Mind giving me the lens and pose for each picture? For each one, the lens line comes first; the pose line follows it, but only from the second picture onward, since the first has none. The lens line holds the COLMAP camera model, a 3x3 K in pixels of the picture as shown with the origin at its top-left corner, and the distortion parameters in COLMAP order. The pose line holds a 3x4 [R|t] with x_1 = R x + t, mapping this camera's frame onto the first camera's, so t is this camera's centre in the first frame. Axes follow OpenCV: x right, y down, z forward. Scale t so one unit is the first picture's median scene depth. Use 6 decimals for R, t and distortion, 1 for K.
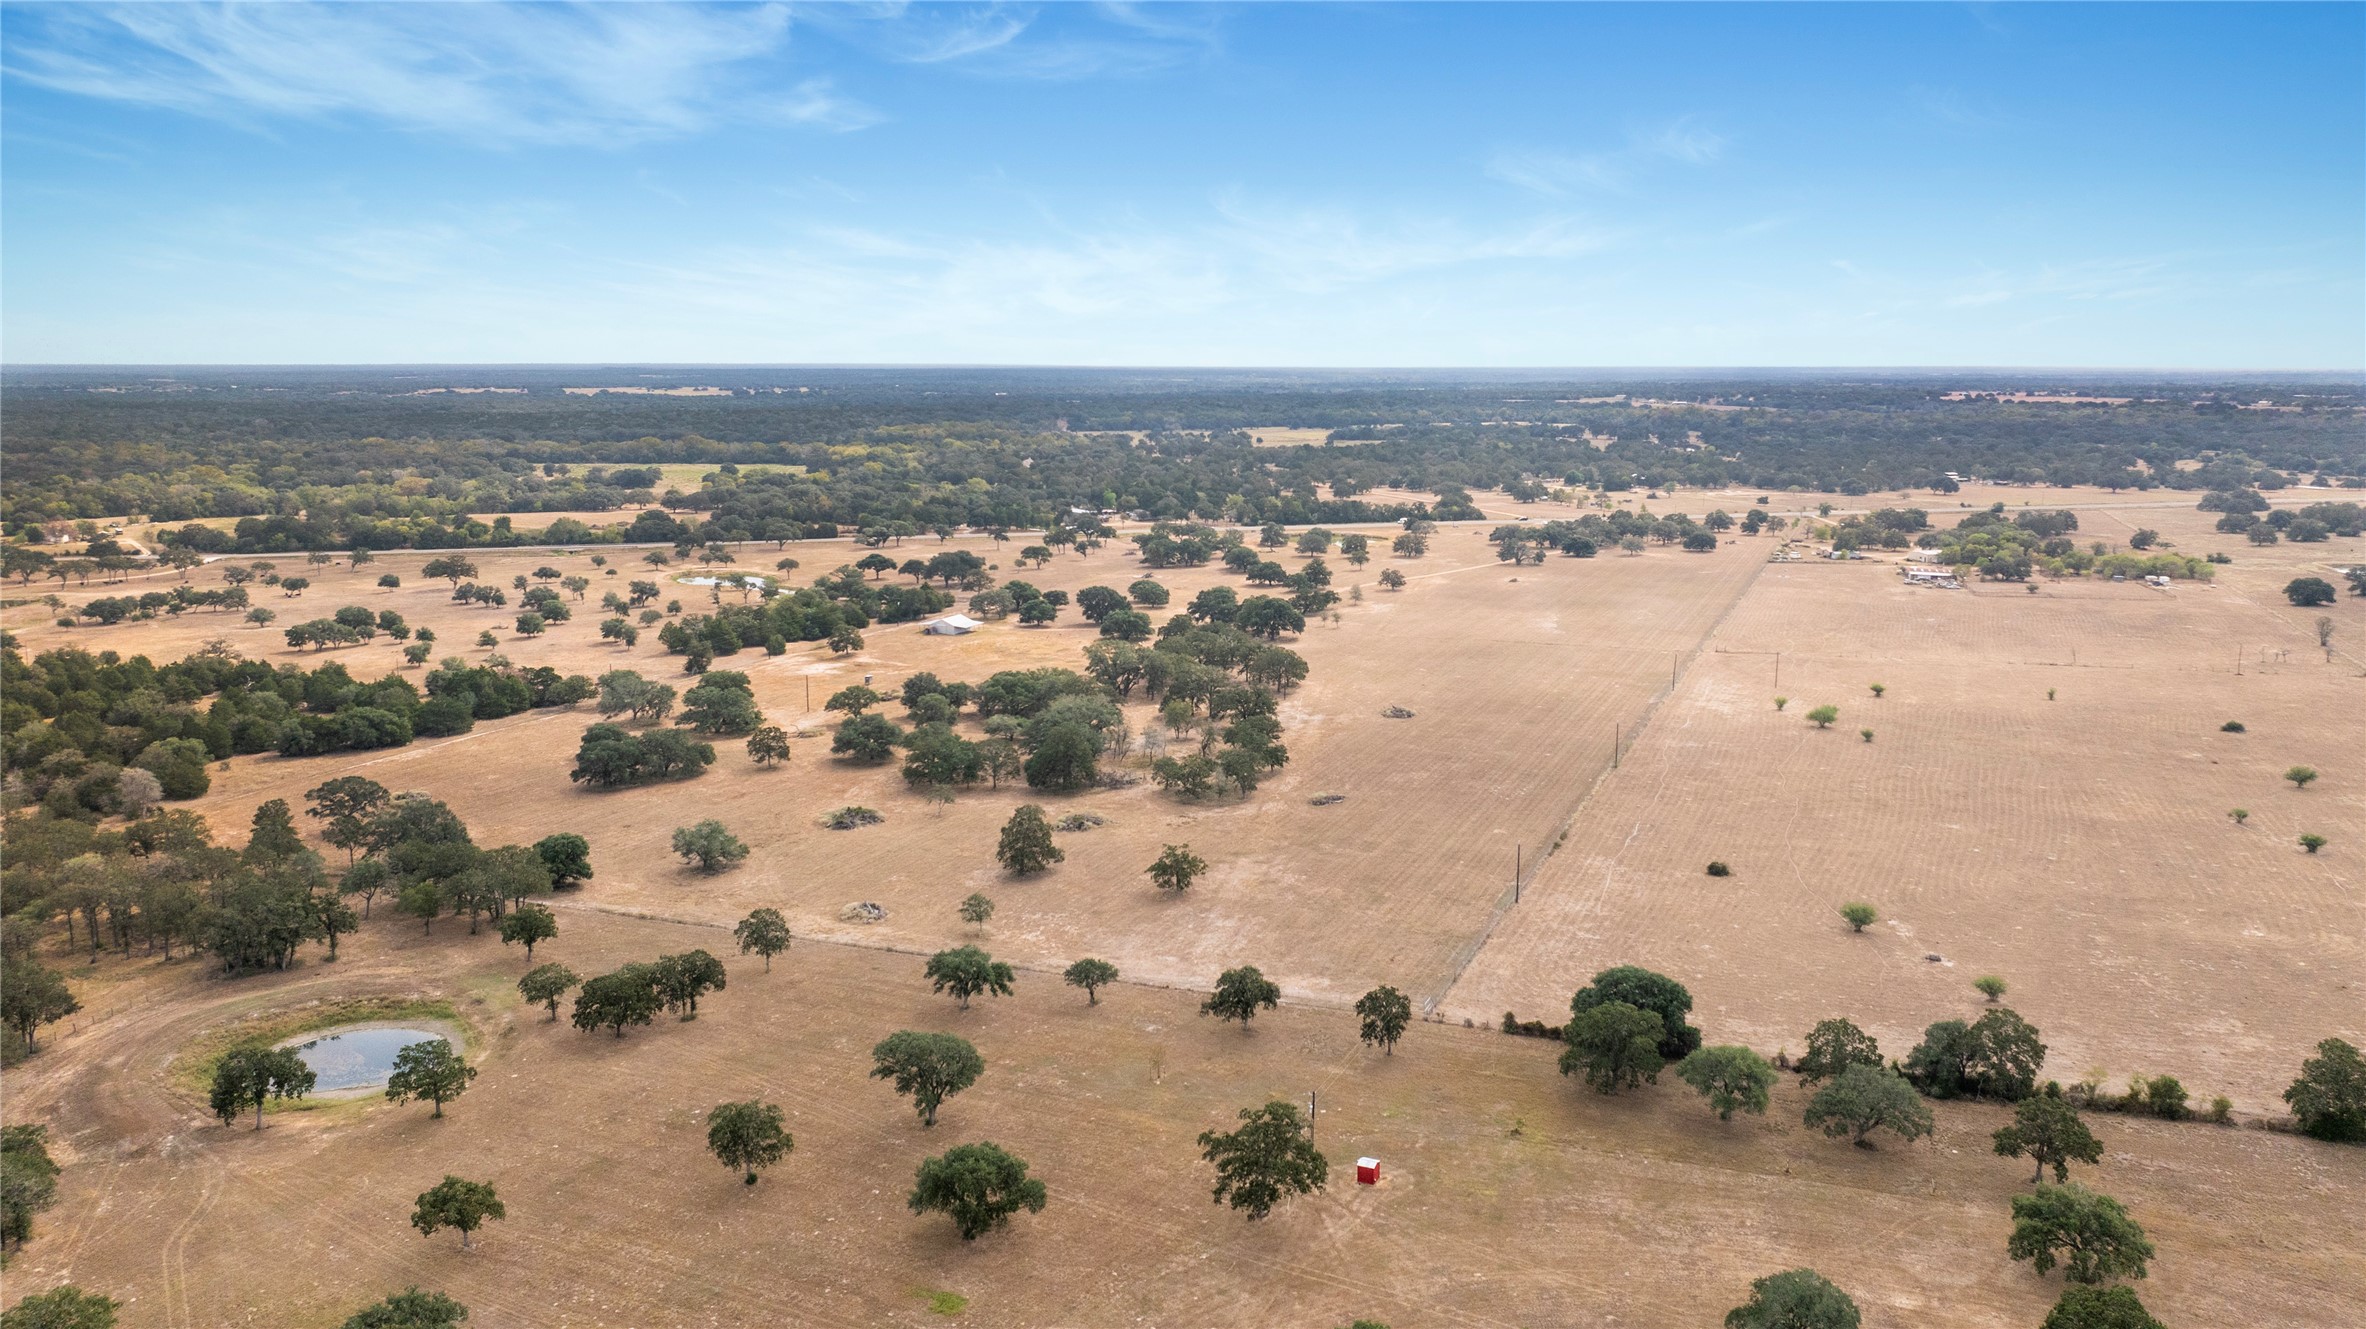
lens RADIAL K [[1724.6, 0, 1184.2], [0, 1724.6, 655.4], [0, 0, 1]] dist [-0.027202, 0.017138]
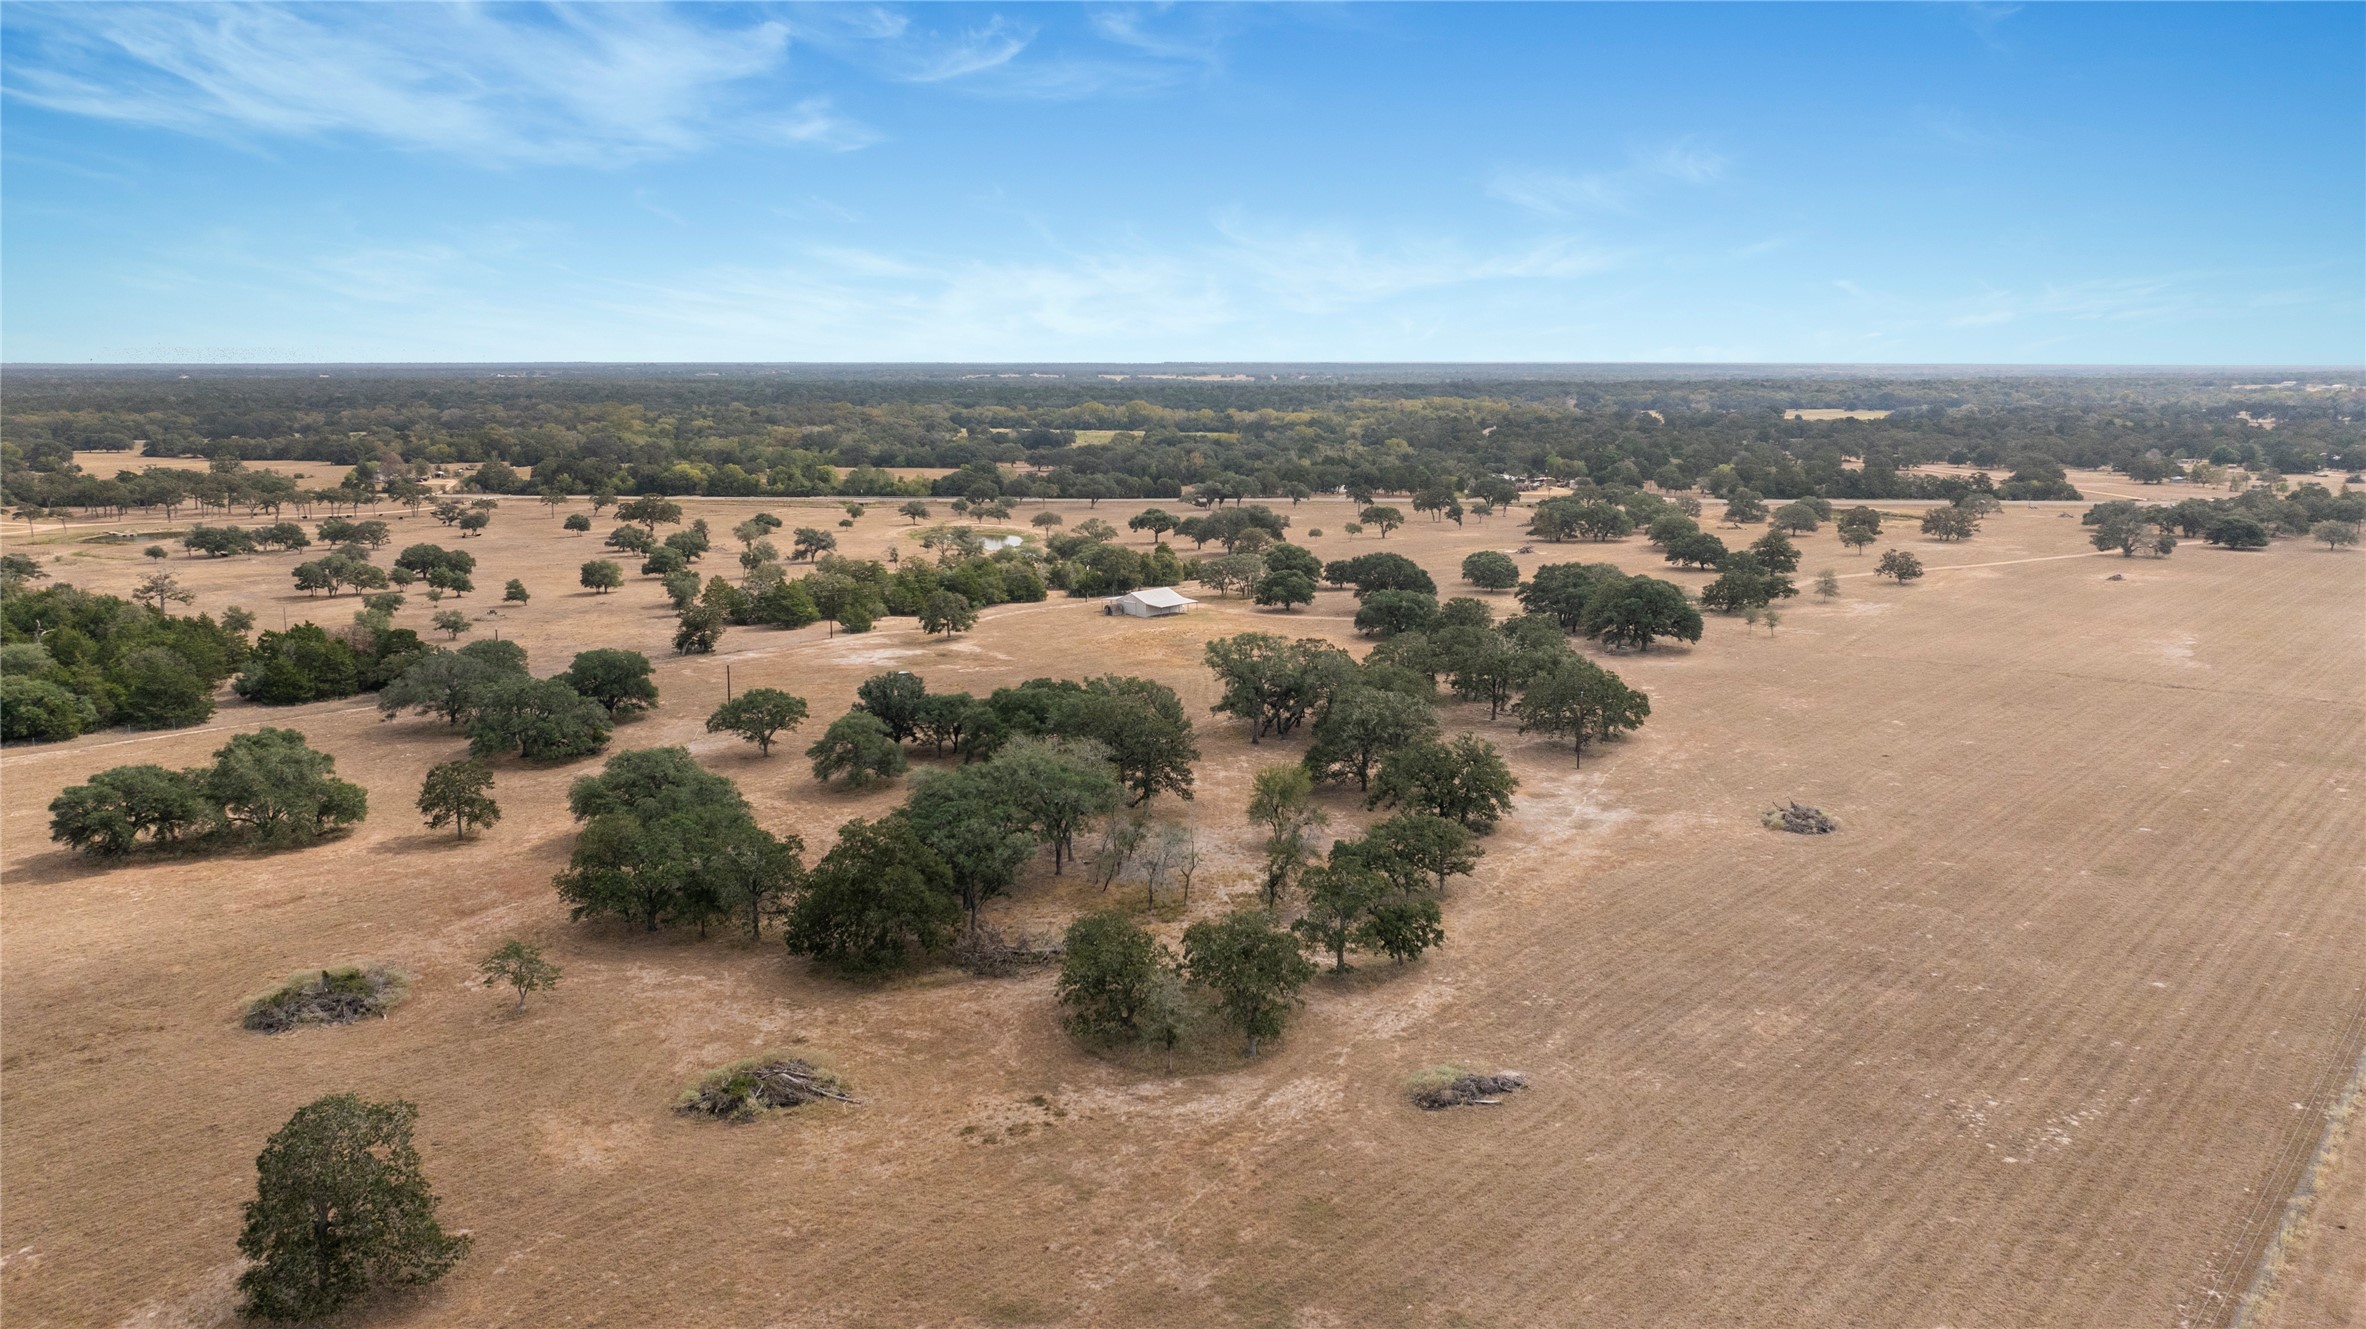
lens RADIAL K [[1724.6, 0, 1176.9], [0, 1724.6, 676.9], [0, 0, 1]] dist [-0.027202, 0.017138]
pose [[0.948764, 0.058801, -0.310466, 0.059097], [-0.055053, 0.998266, 0.020827, -0.002718], [0.311152, -0.002668, 0.950356, 0.285468]]
